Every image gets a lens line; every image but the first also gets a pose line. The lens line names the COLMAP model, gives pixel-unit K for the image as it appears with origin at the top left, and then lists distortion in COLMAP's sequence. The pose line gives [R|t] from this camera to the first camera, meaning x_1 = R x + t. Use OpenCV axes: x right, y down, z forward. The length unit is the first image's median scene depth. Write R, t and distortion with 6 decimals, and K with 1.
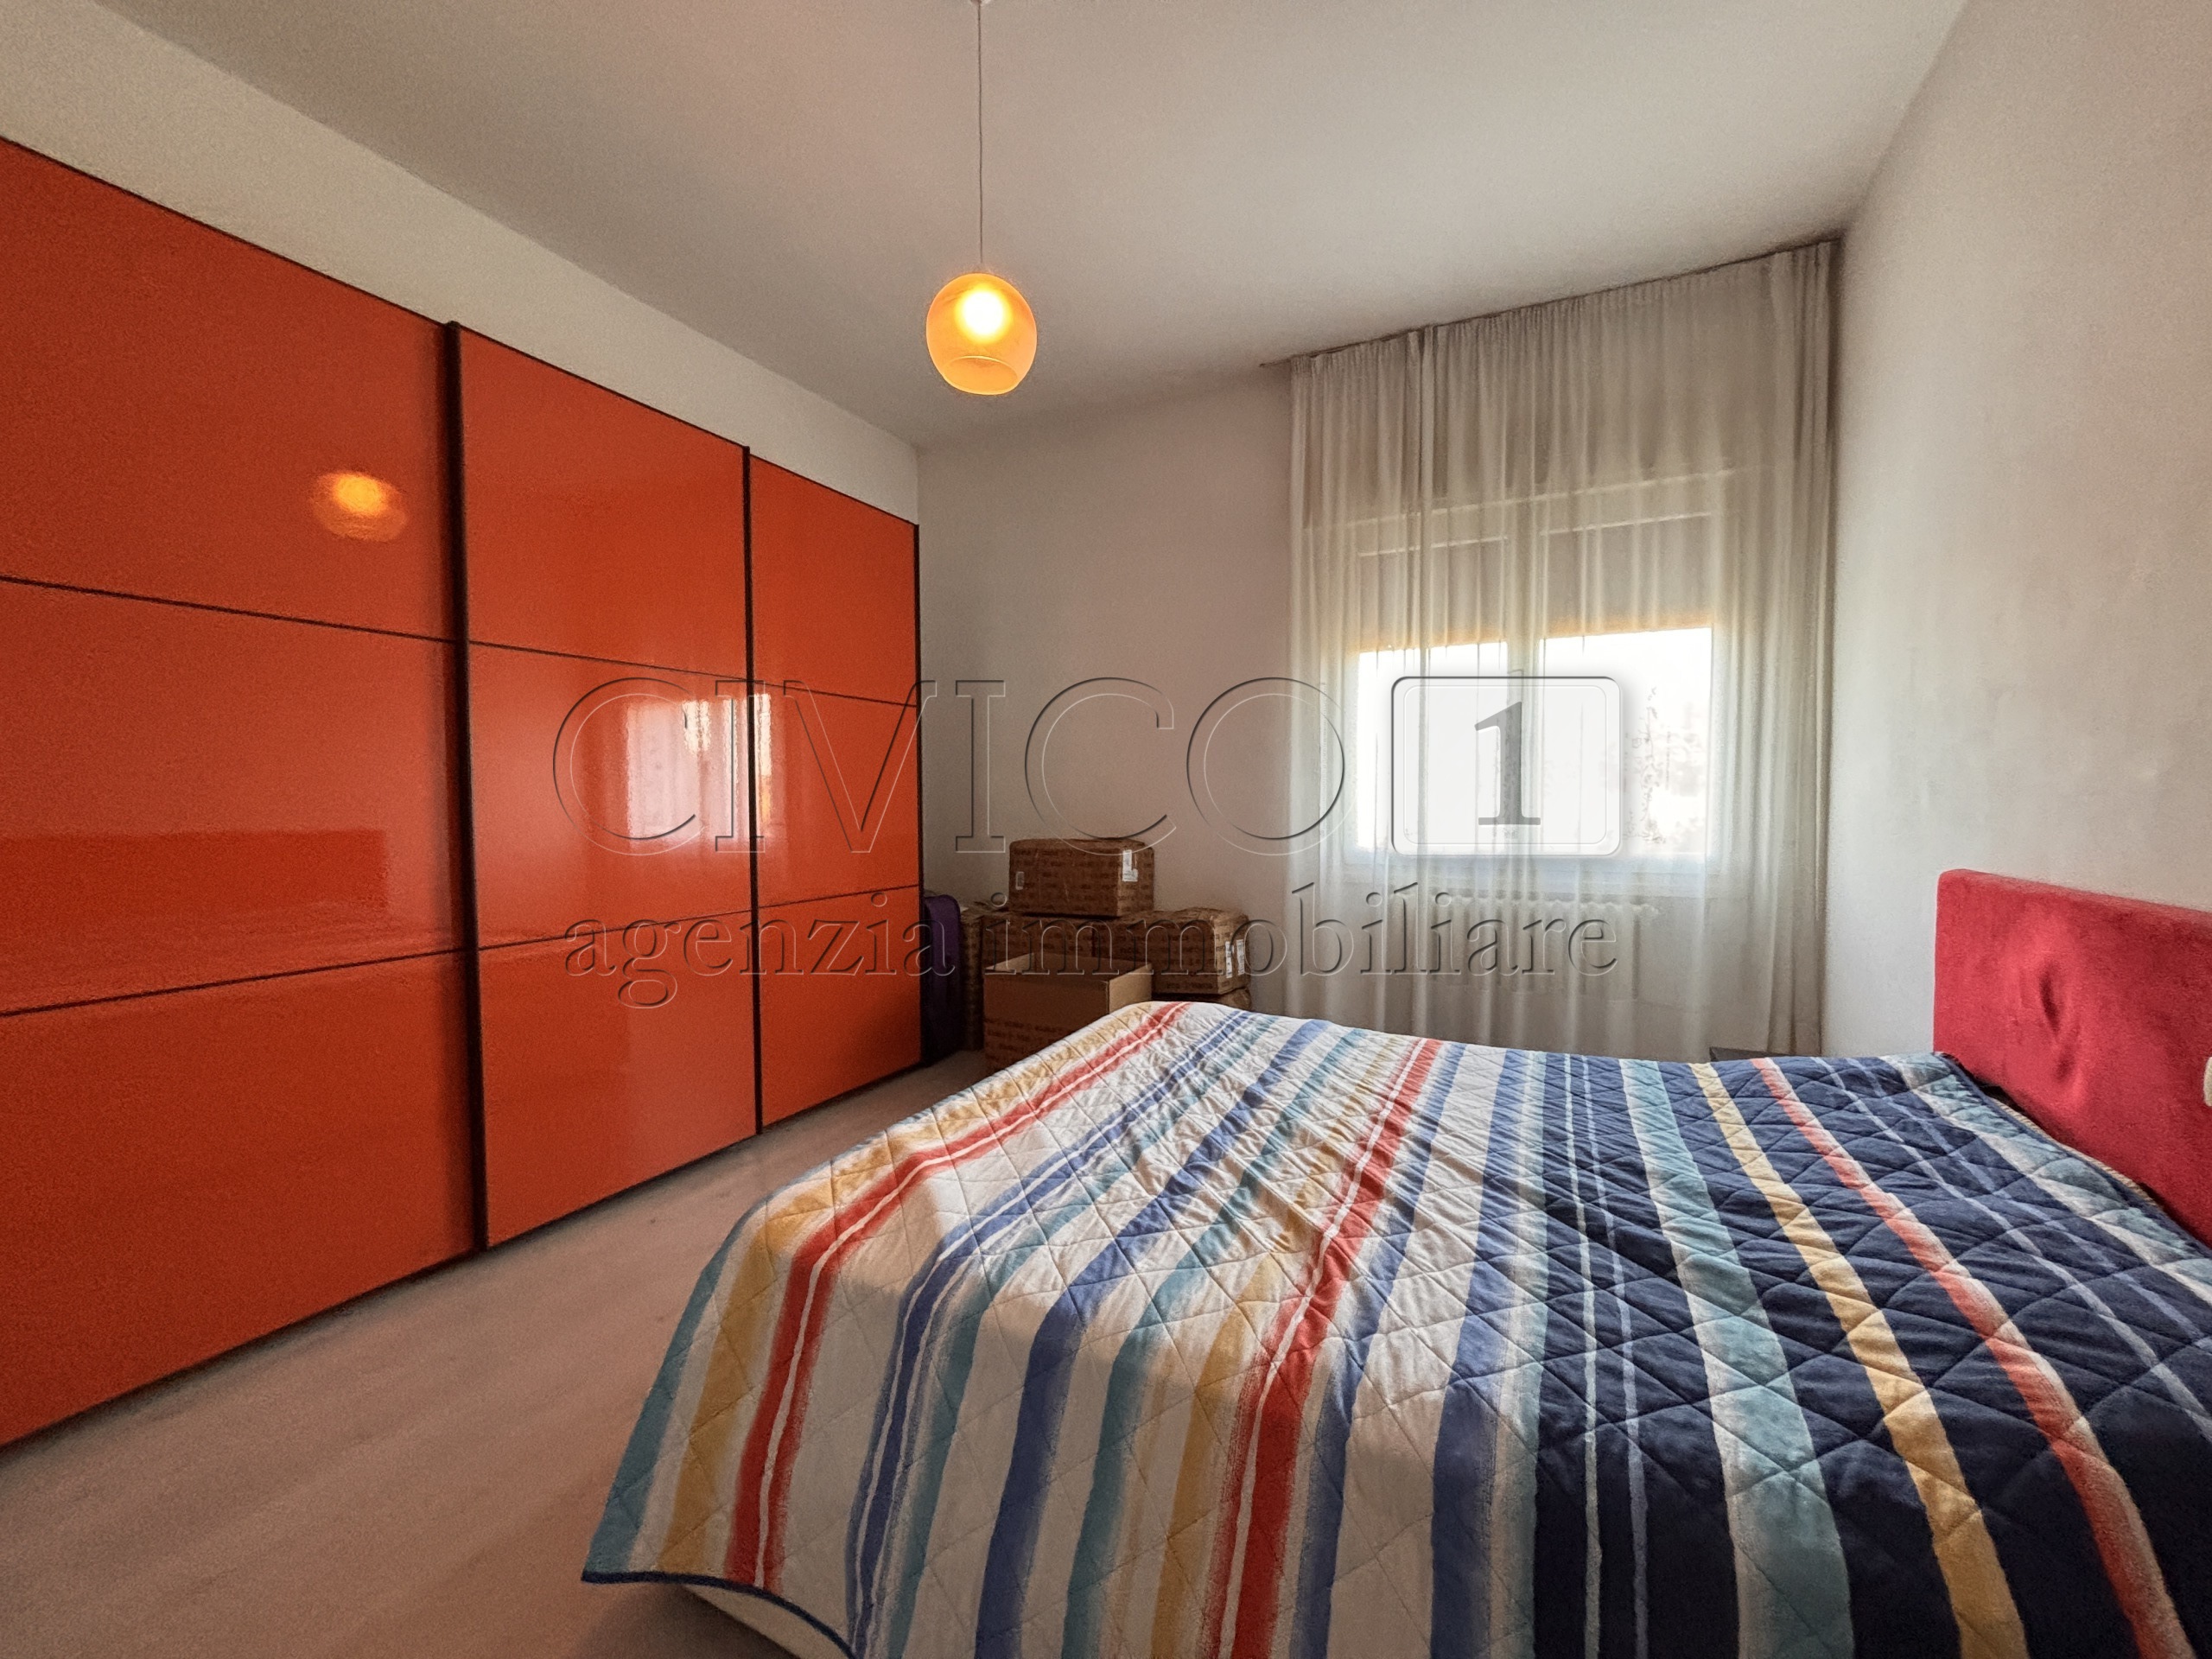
lens RADIAL K [[924.5, 0, 1151.1], [0, 924.5, 834.8], [0, 0, 1]] dist [-0.023137, 0.000093]
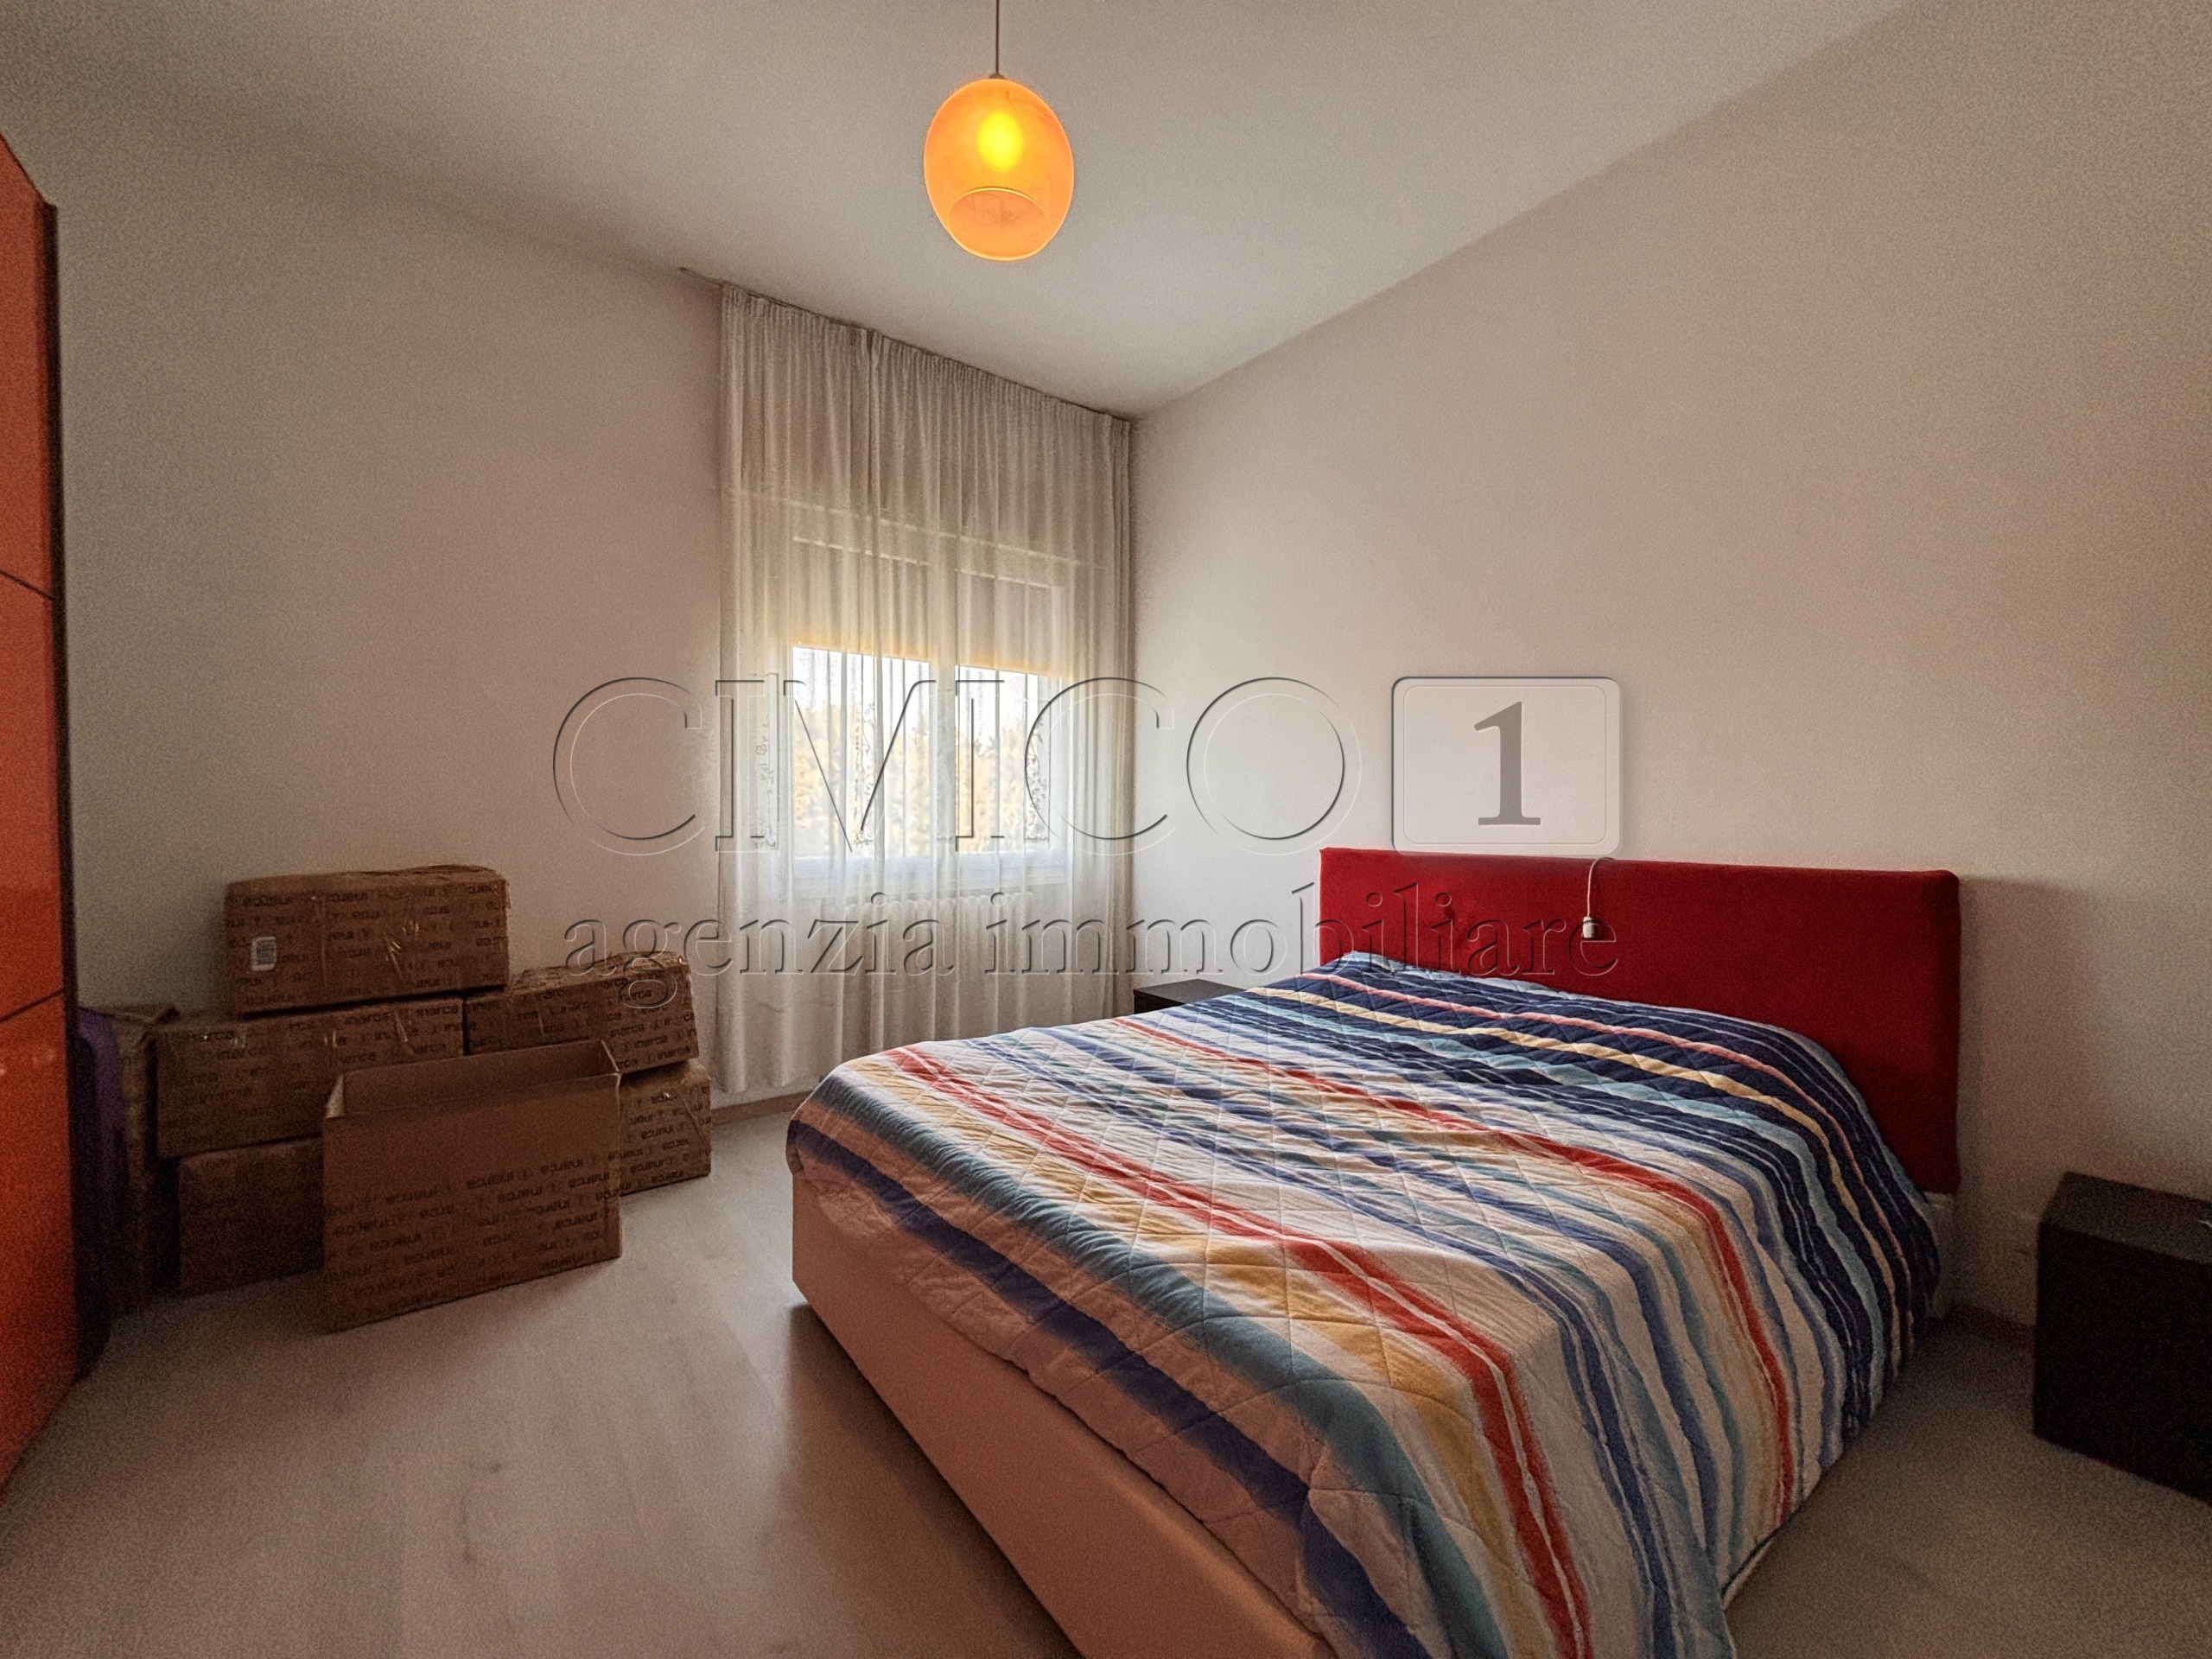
lens RADIAL K [[889.1, 0, 1106.0], [0, 889.1, 829.5], [0, 0, 1]] dist [0.000747, -0.000490]
pose [[0.428202, -0.018943, 0.903484, -0.720132], [0.034016, 0.999410, 0.004832, -0.016642], [-0.903043, 0.028664, 0.428594, 0.570343]]
